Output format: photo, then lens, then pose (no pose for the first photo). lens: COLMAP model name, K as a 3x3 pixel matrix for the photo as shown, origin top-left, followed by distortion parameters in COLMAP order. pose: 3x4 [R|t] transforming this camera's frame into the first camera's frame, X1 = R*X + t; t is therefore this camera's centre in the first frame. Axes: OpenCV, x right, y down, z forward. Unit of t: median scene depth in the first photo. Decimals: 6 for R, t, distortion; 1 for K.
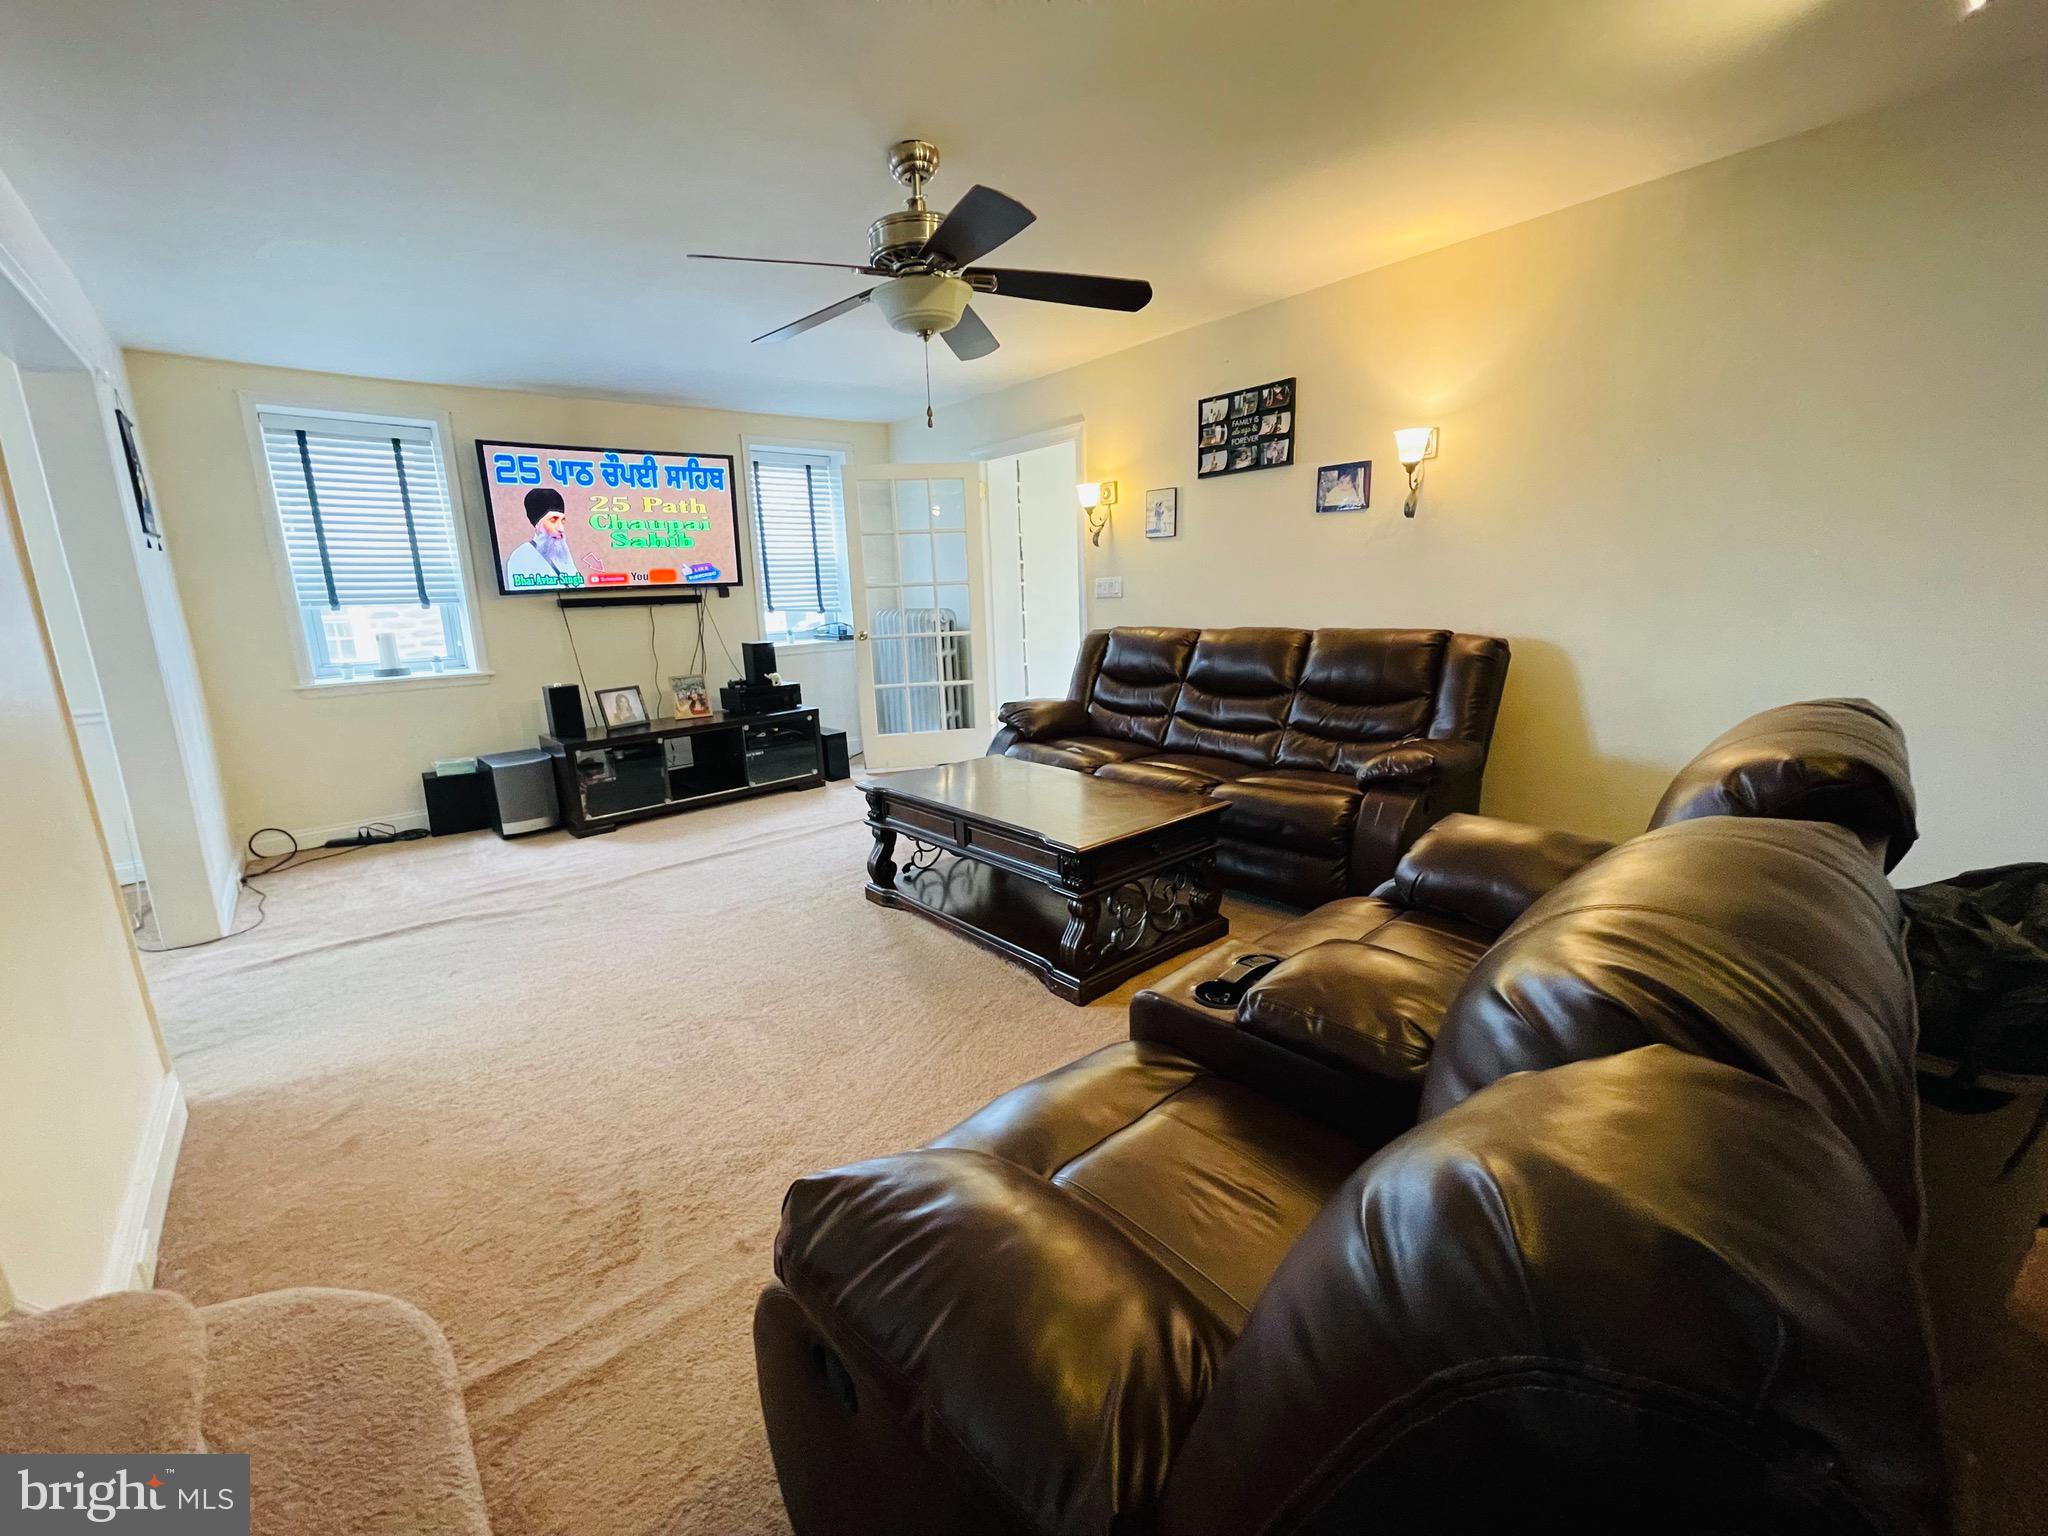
lens RADIAL K [[823.8, 0, 1013.1], [0, 823.8, 777.6], [0, 0, 1]] dist [-0.002158, -0.000936]
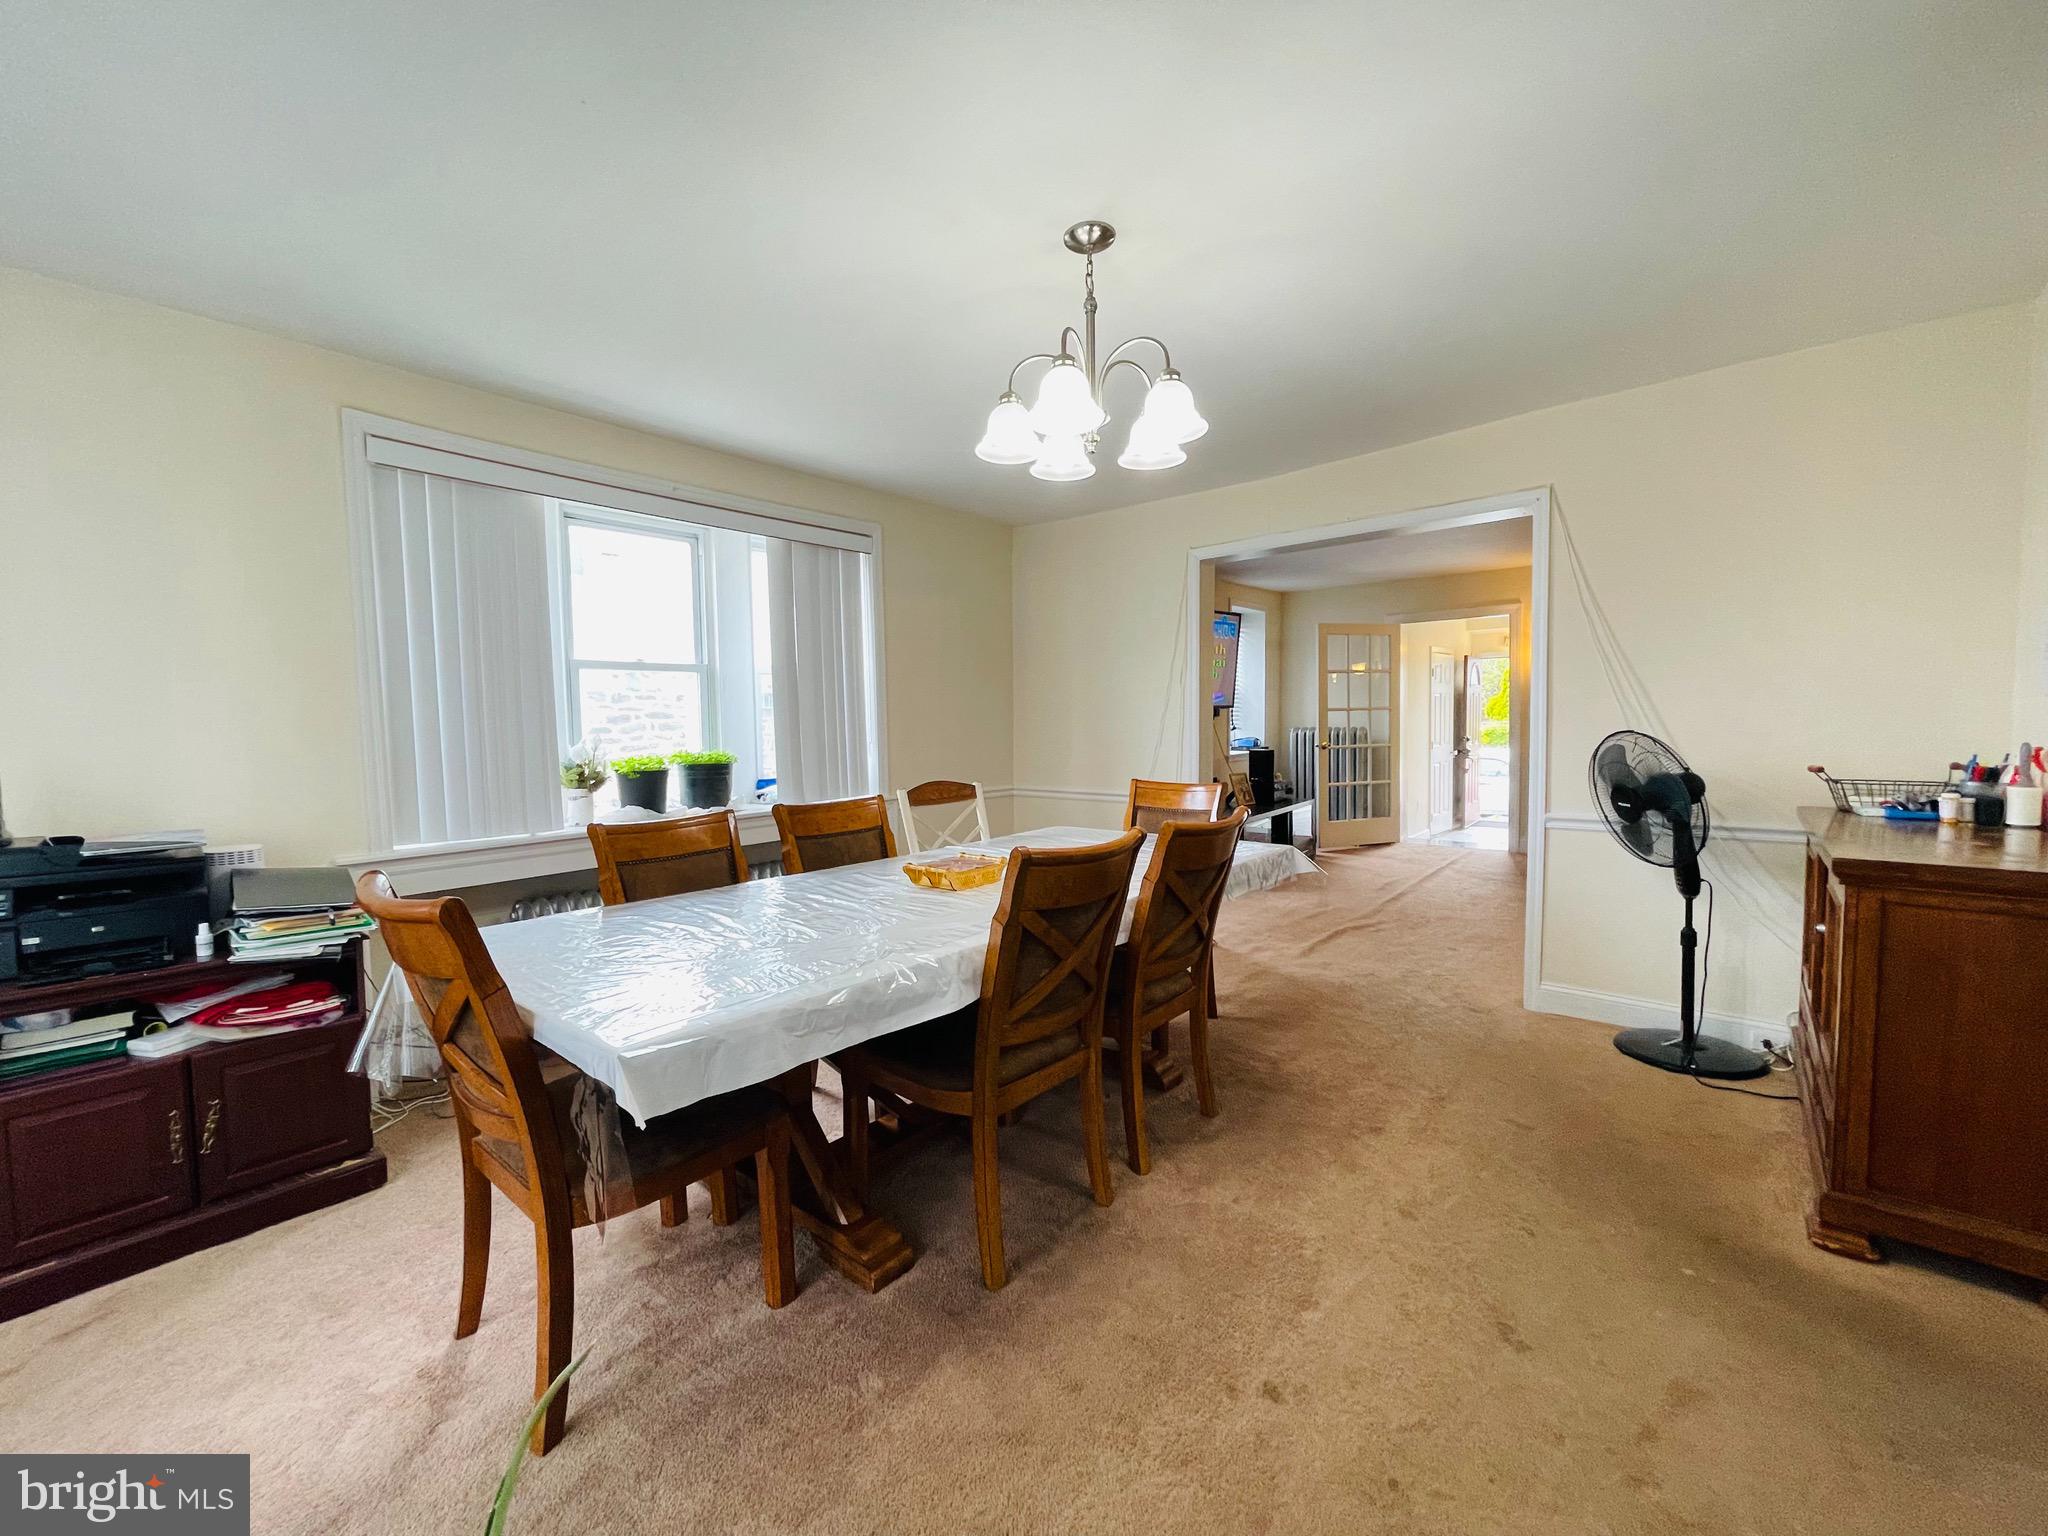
lens RADIAL K [[823.8, 0, 1024.1], [0, 823.8, 769.8], [0, 0, 1]] dist [-0.002158, -0.000936]
pose [[0.986231, 0.004873, 0.165302, -1.267976], [0.022292, 0.986525, -0.162086, 0.102937], [-0.163865, 0.163539, 0.972833, -0.302842]]
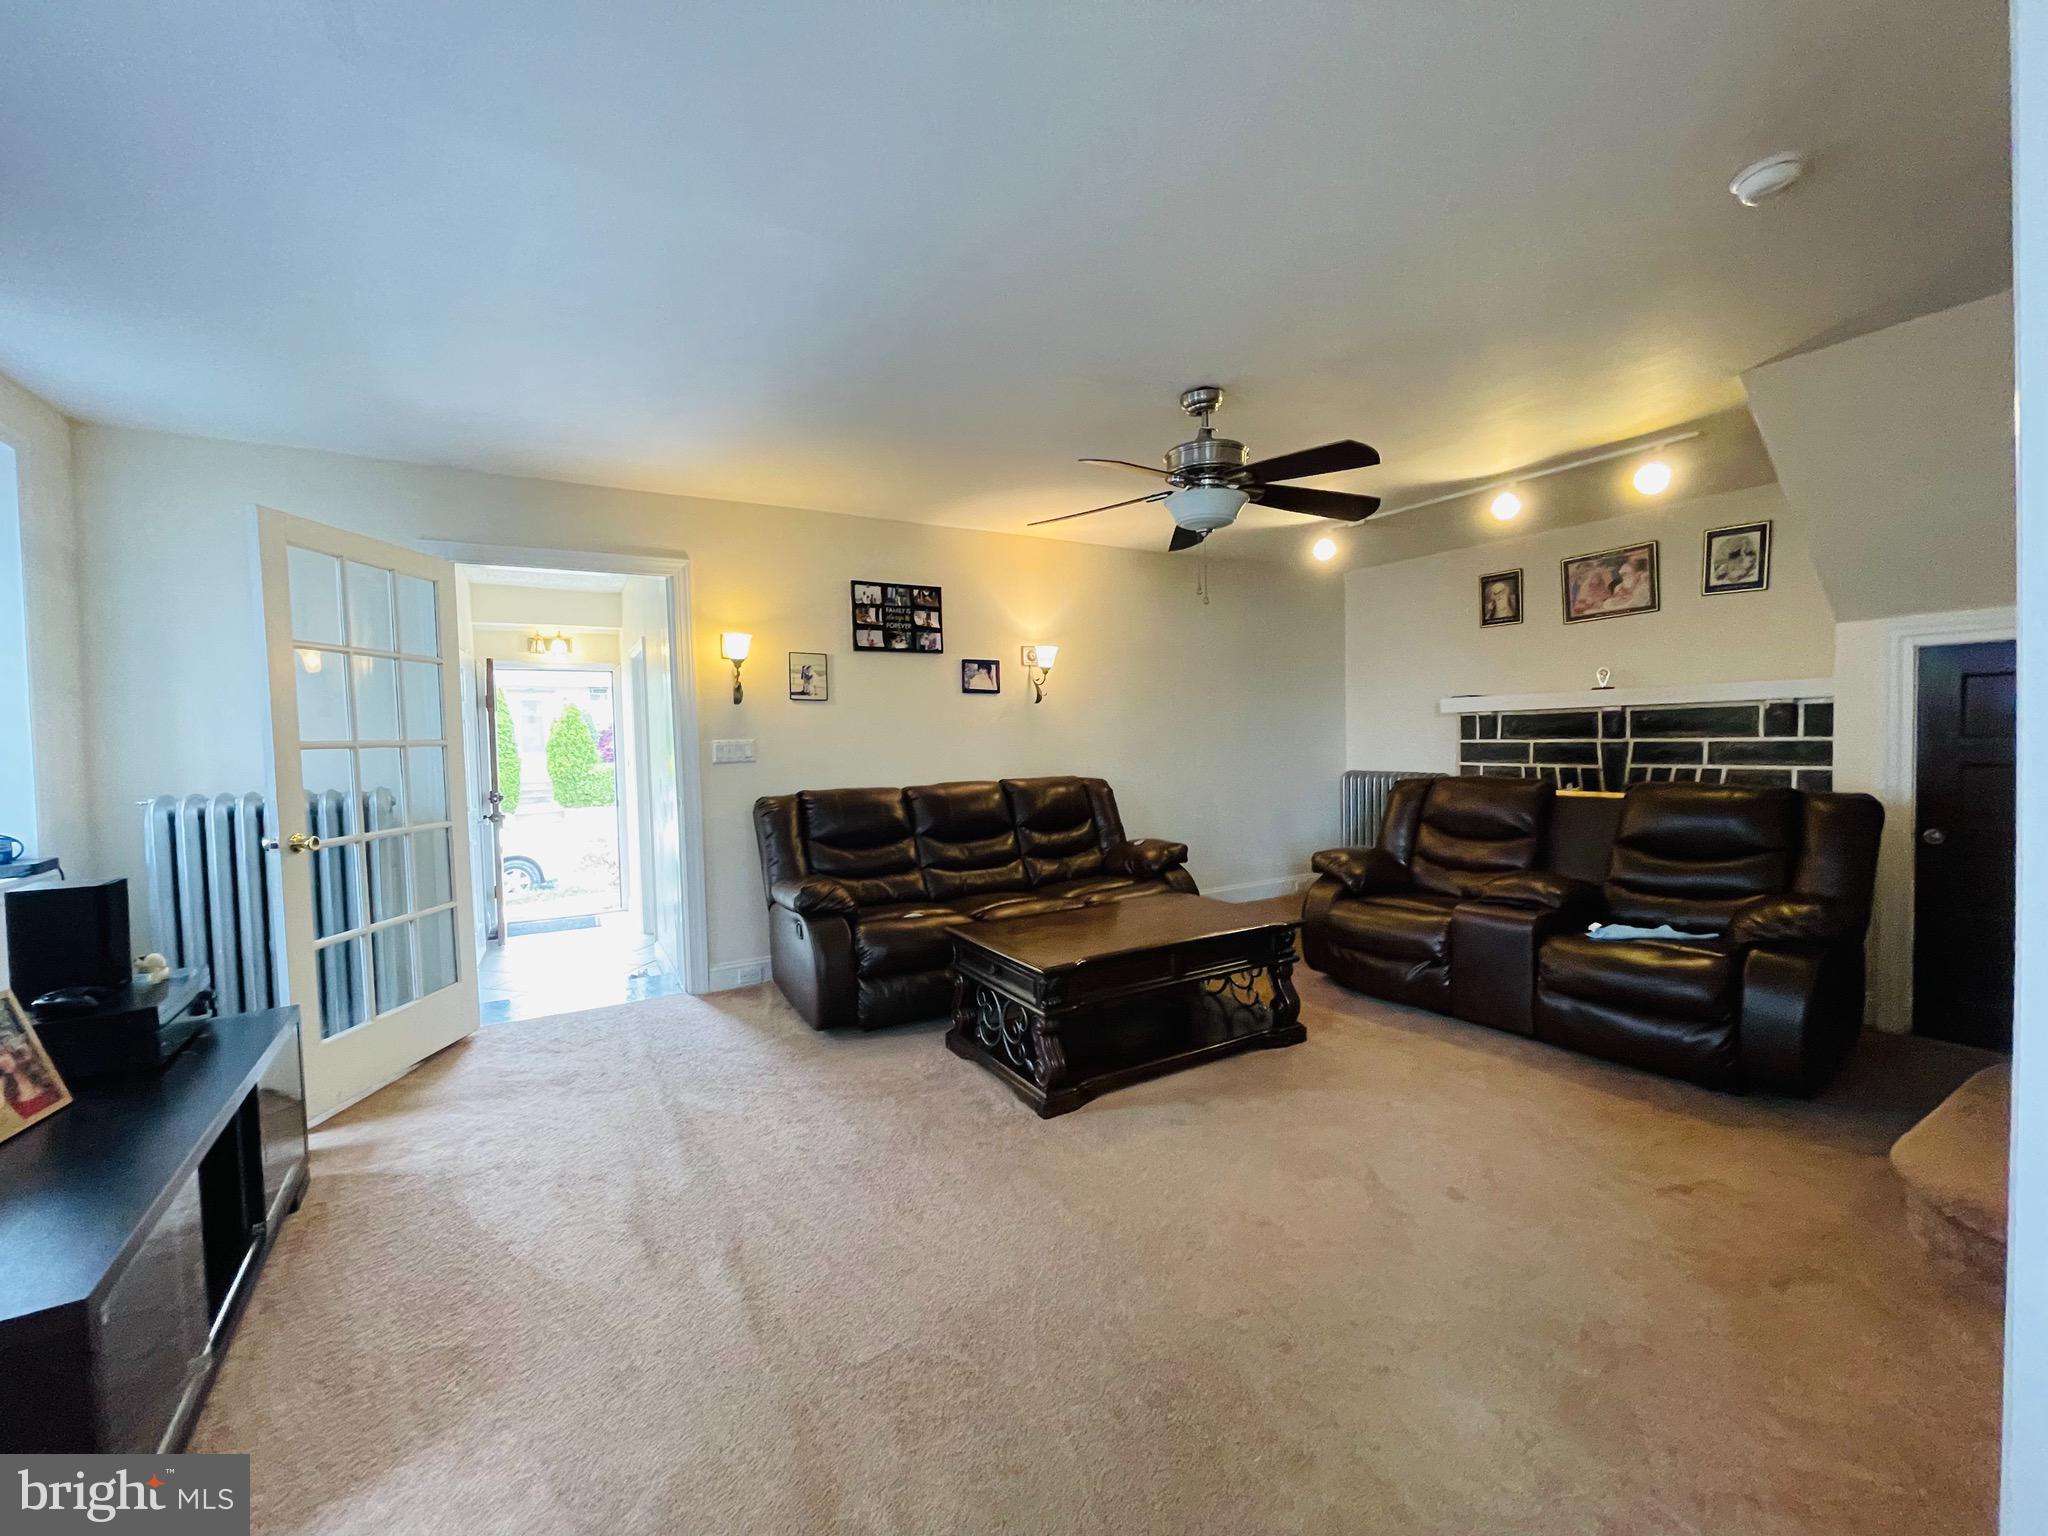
lens RADIAL K [[823.8, 0, 994.5], [0, 823.8, 771.3], [0, 0, 1]] dist [-0.002158, -0.000936]
pose [[0.172782, -0.008044, 0.984927, -0.848028], [0.235899, 0.971202, -0.033450, -0.143633], [-0.956294, 0.238123, 0.169704, 0.735919]]
